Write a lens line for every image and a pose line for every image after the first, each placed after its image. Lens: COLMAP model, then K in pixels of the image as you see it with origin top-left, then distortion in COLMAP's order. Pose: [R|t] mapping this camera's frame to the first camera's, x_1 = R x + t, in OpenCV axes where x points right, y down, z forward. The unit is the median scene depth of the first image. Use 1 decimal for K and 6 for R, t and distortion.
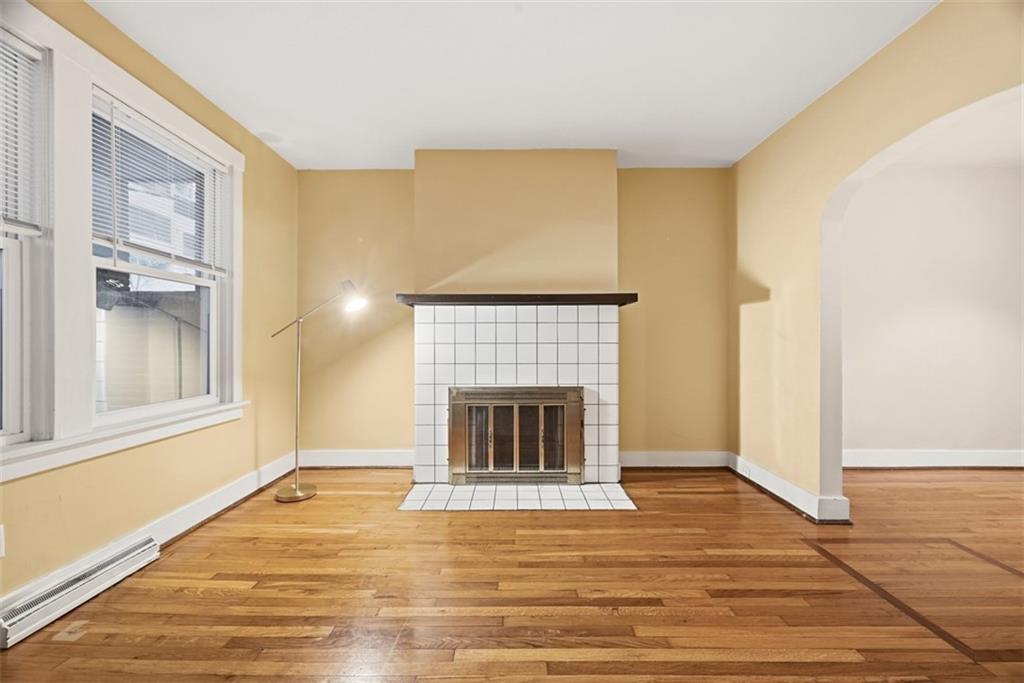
lens RADIAL K [[405.3, 0, 507.1], [0, 405.3, 341.0], [0, 0, 1]] dist [-0.000303, 0.000195]
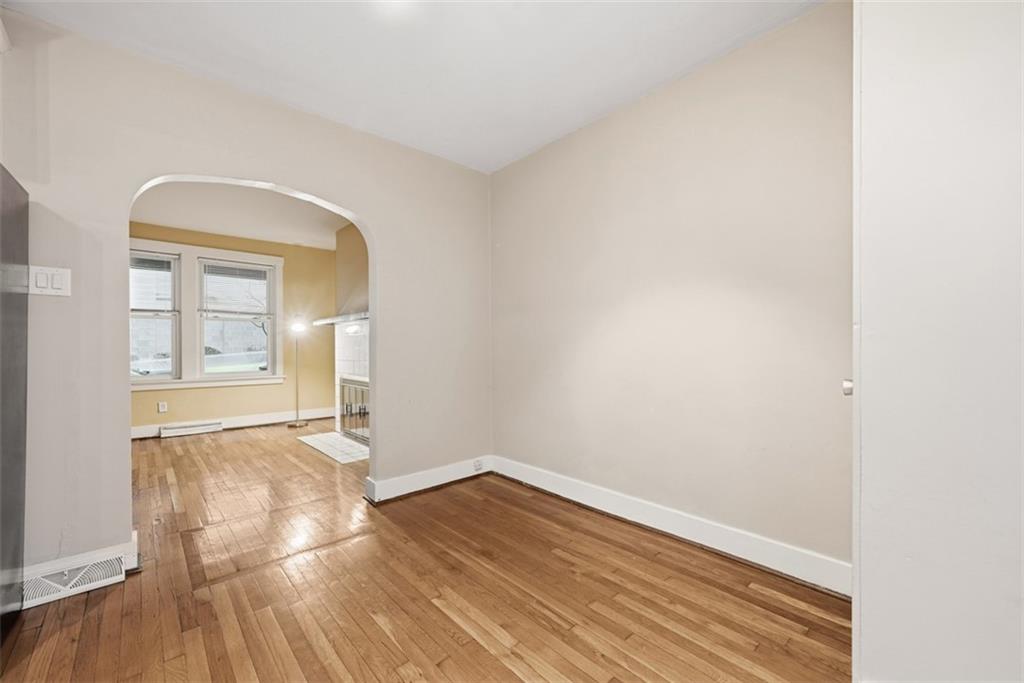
lens RADIAL K [[405.3, 0, 513.9], [0, 405.3, 346.7], [0, 0, 1]] dist [-0.000303, 0.000195]
pose [[0.680602, -0.001748, -0.732651, 1.546785], [0.004749, 0.999987, 0.002026, 0.001319], [0.732638, -0.004858, 0.680601, 0.405158]]
